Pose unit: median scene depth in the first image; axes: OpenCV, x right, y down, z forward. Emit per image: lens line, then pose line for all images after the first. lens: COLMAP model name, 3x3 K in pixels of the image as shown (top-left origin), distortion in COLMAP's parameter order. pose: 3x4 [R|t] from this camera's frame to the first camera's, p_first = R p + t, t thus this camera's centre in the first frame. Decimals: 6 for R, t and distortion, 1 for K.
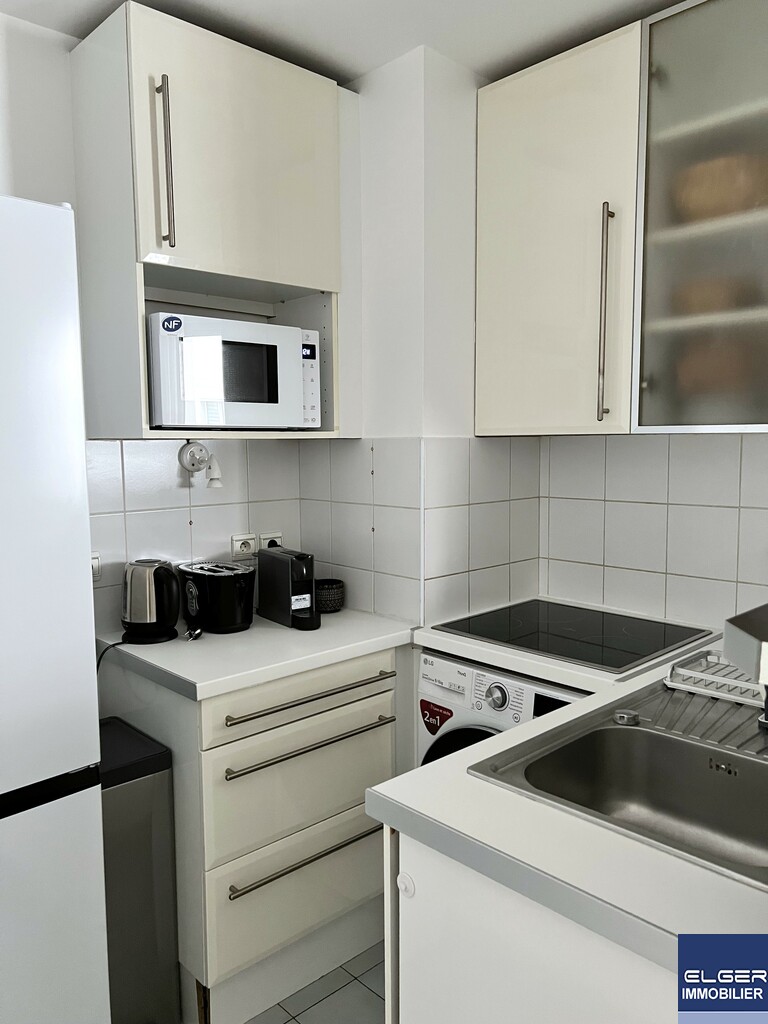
lens RADIAL K [[778.9, 0, 379.6], [0, 778.9, 511.2], [0, 0, 1]] dist [0.016576, 0.000817]
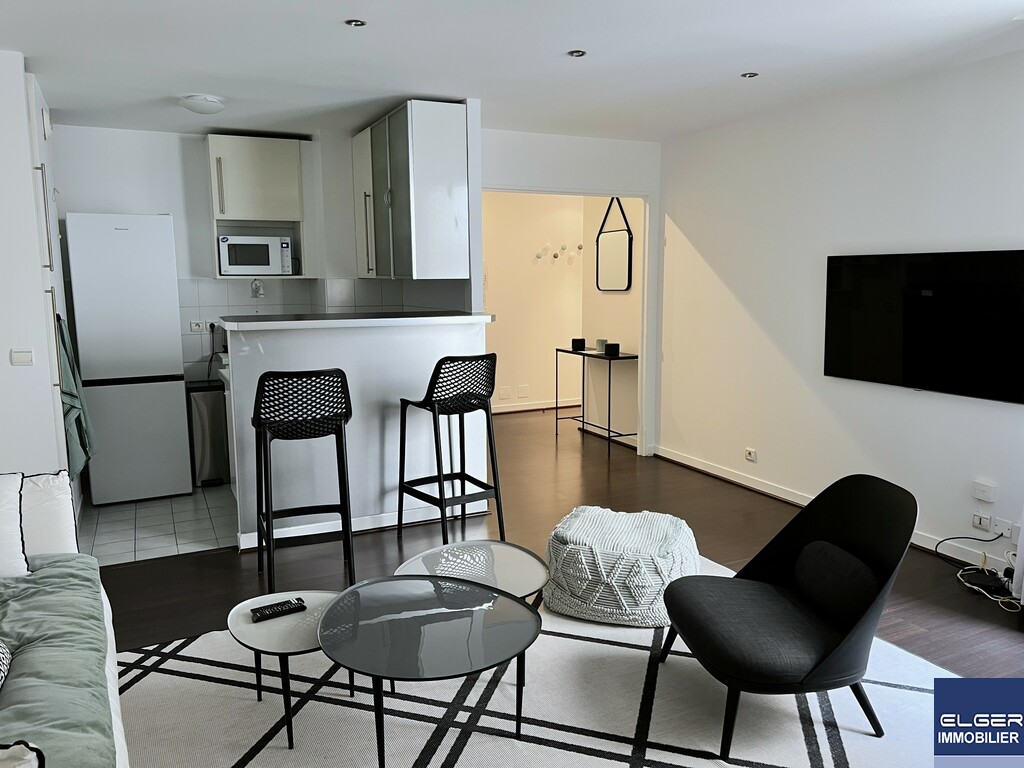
lens RADIAL K [[778.9, 0, 516.1], [0, 778.9, 384.2], [0, 0, 1]] dist [0.016576, 0.000817]
pose [[0.950939, 0.046603, -0.305848, 1.496464], [-0.031687, 0.998062, 0.053558, 0.098173], [0.307751, -0.041239, 0.950573, -1.299756]]
